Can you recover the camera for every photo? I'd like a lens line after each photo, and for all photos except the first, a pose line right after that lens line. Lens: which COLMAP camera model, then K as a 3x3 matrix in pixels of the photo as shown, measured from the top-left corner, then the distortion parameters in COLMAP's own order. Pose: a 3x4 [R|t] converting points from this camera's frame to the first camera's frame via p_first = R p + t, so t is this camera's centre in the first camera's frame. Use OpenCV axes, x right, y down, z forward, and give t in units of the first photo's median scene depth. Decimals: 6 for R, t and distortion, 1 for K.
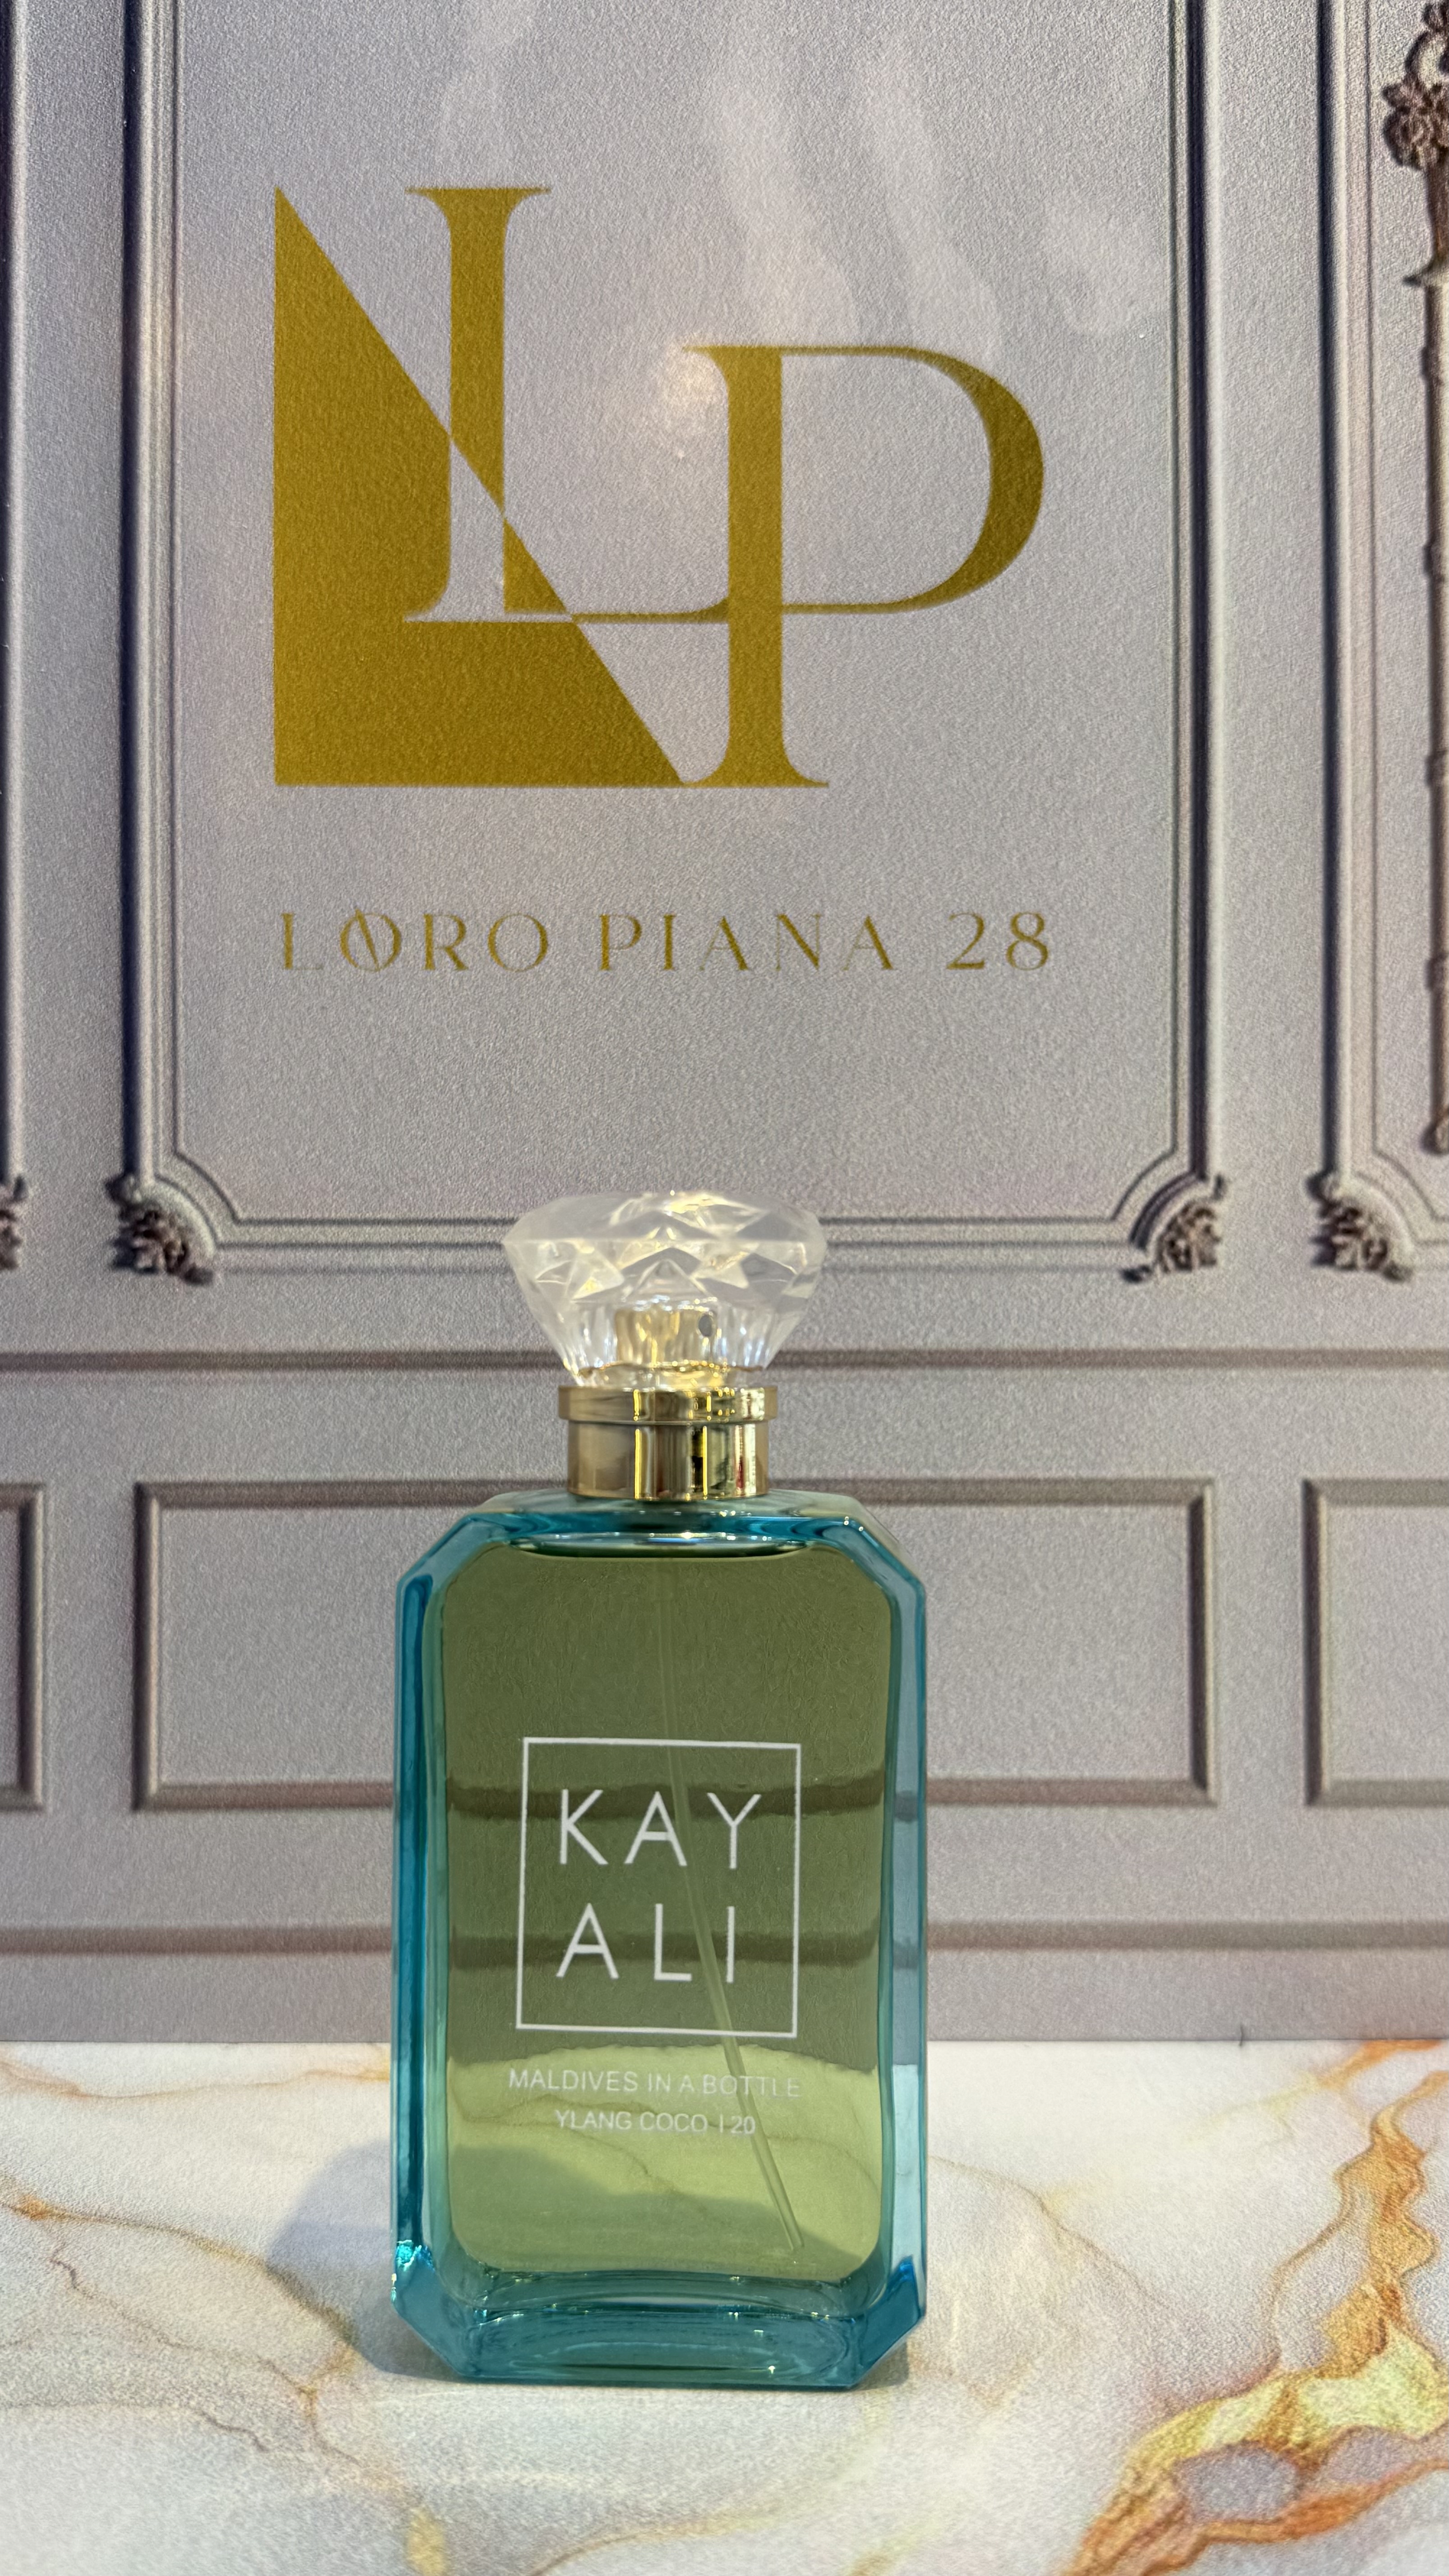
lens RADIAL K [[2081.6, 0, 717.1], [0, 2081.6, 1295.4], [0, 0, 1]] dist [0.130833, -0.279576]
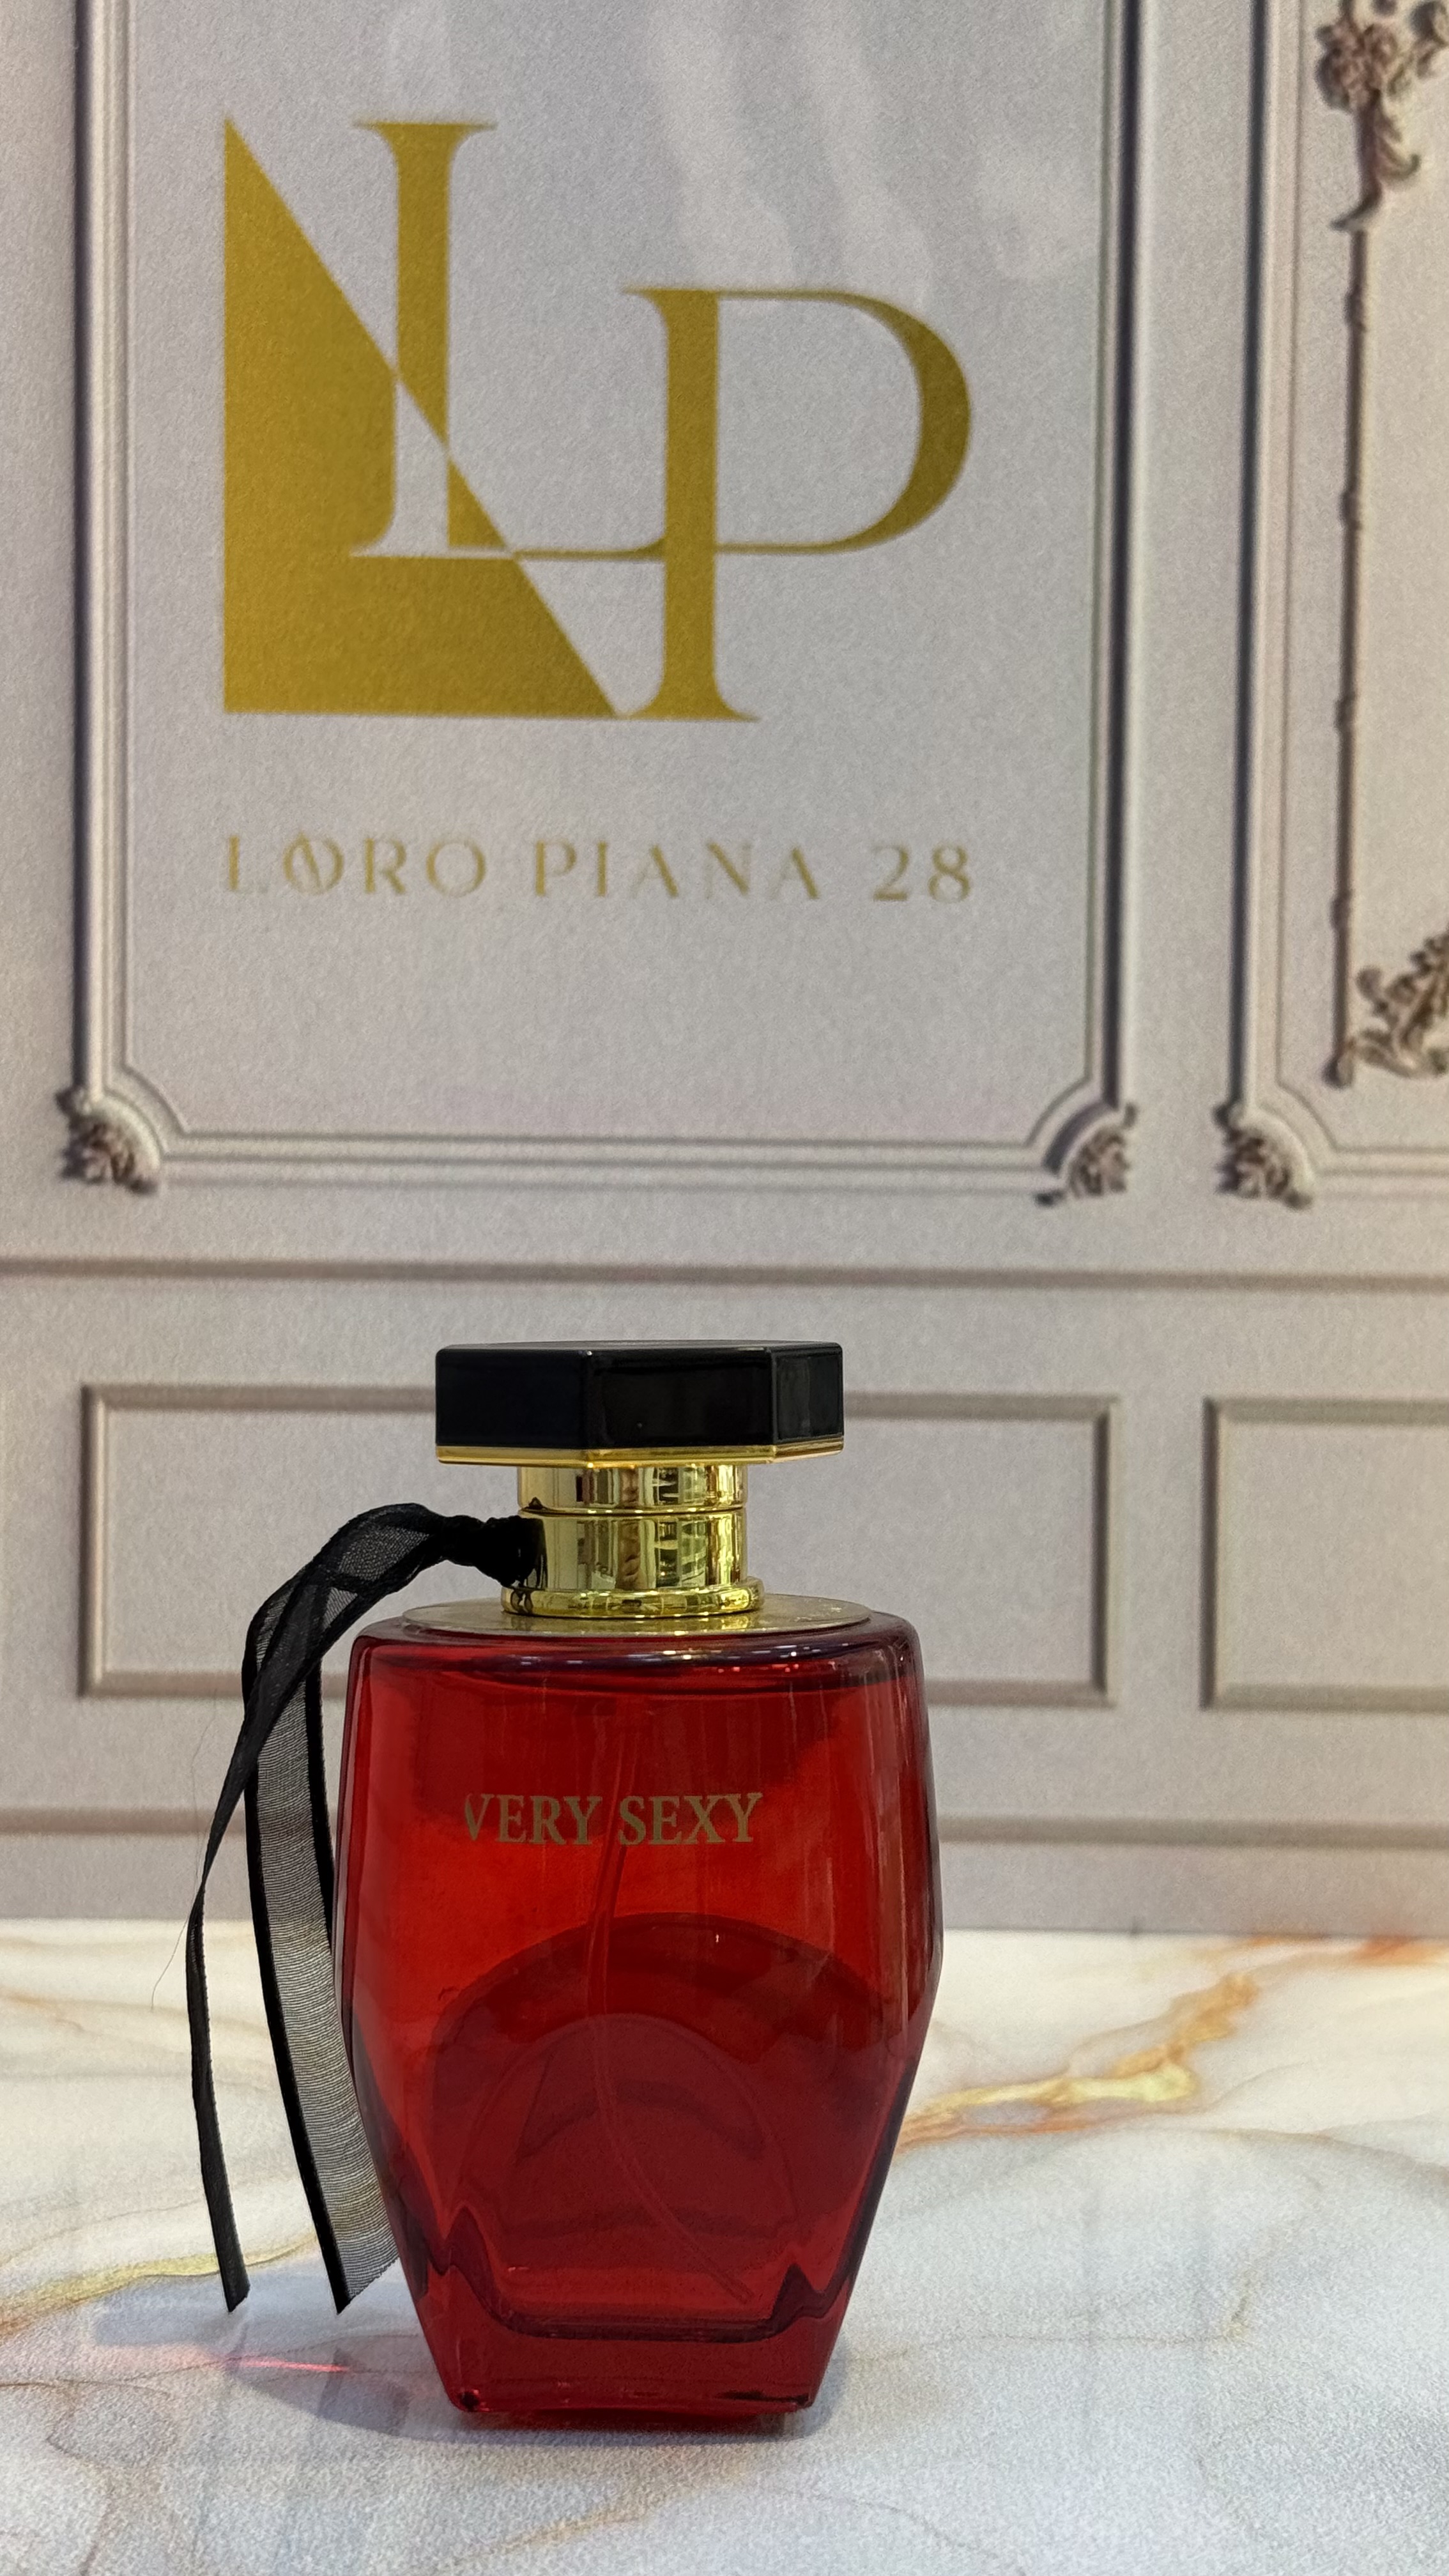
lens RADIAL K [[3821.6, 0, 728.7], [0, 3821.6, 1284.9], [0, 0, 1]] dist [0.130440, 0.020088]
pose [[0.999894, 0.014393, 0.002278, 0.037960], [-0.014445, 0.999585, 0.024932, -0.012042], [-0.001918, -0.024962, 0.999687, -0.895330]]
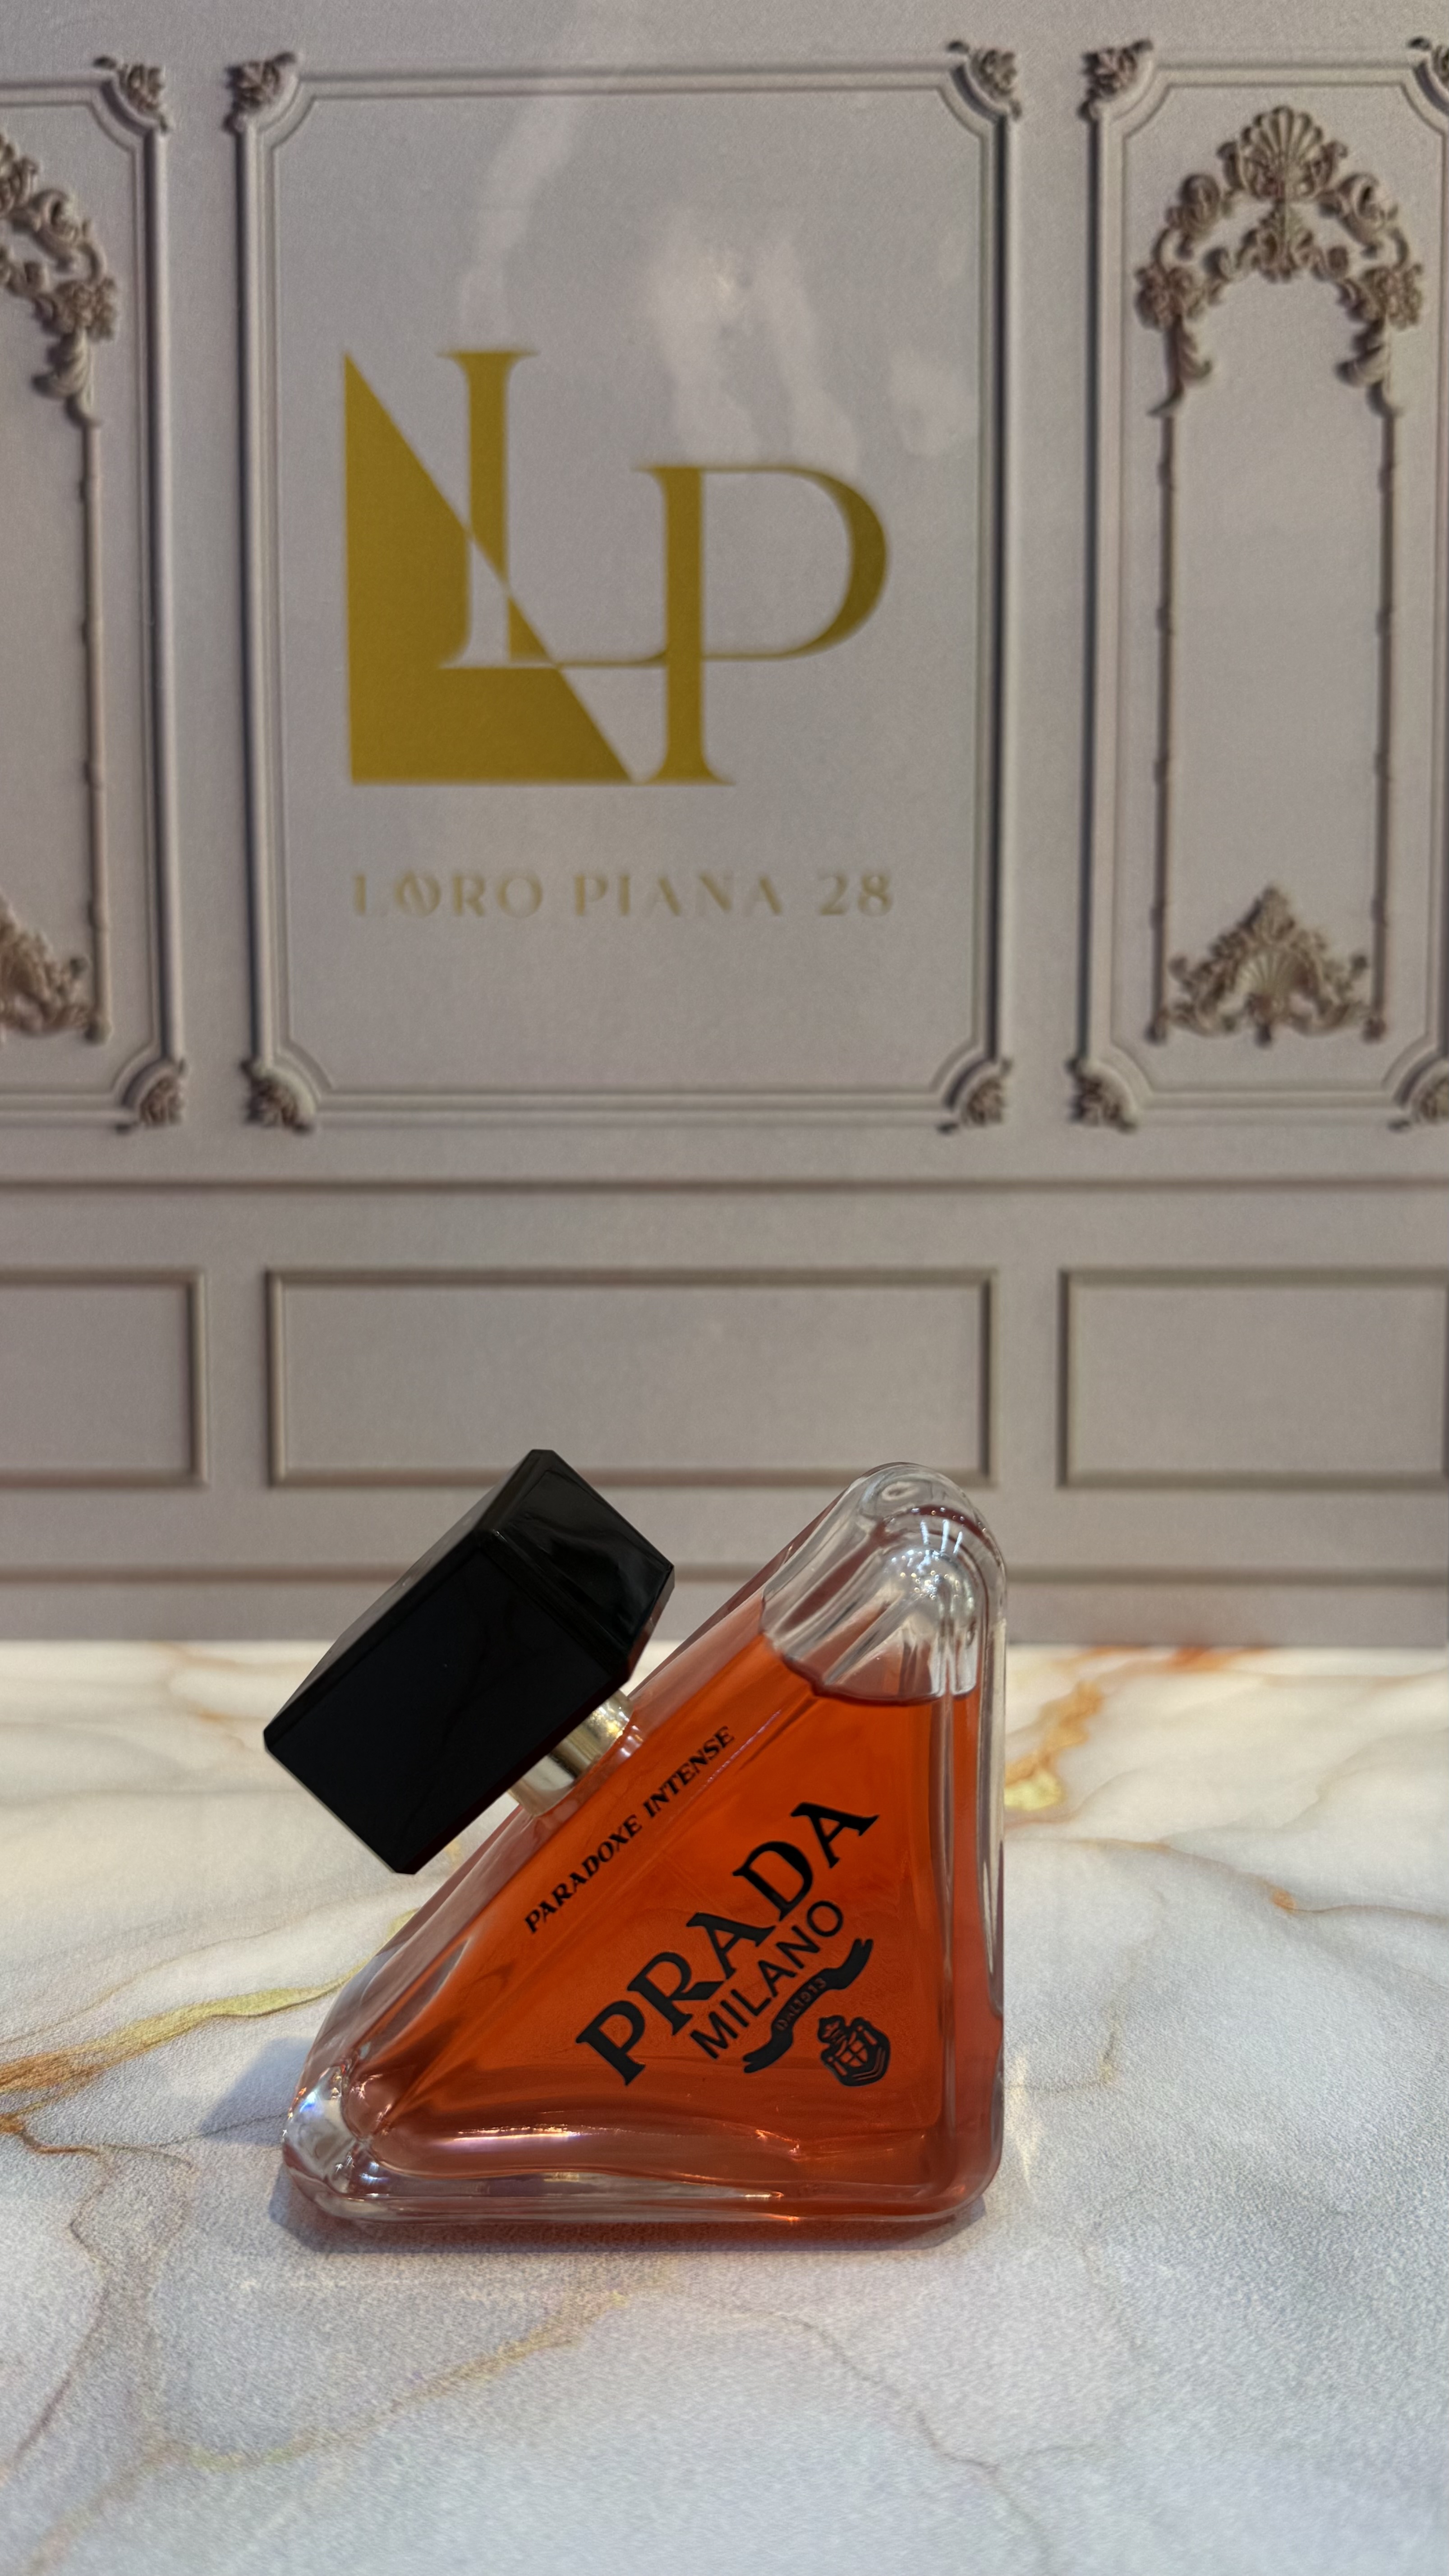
lens RADIAL K [[2061.9, 0, 728.2], [0, 2061.9, 1285.2], [0, 0, 1]] dist [0.090396, -0.206642]
pose [[0.999728, 0.002141, -0.023245, 0.081618], [-0.000347, 0.997038, 0.076905, -0.010525], [0.023341, -0.076875, 0.996767, -0.434614]]
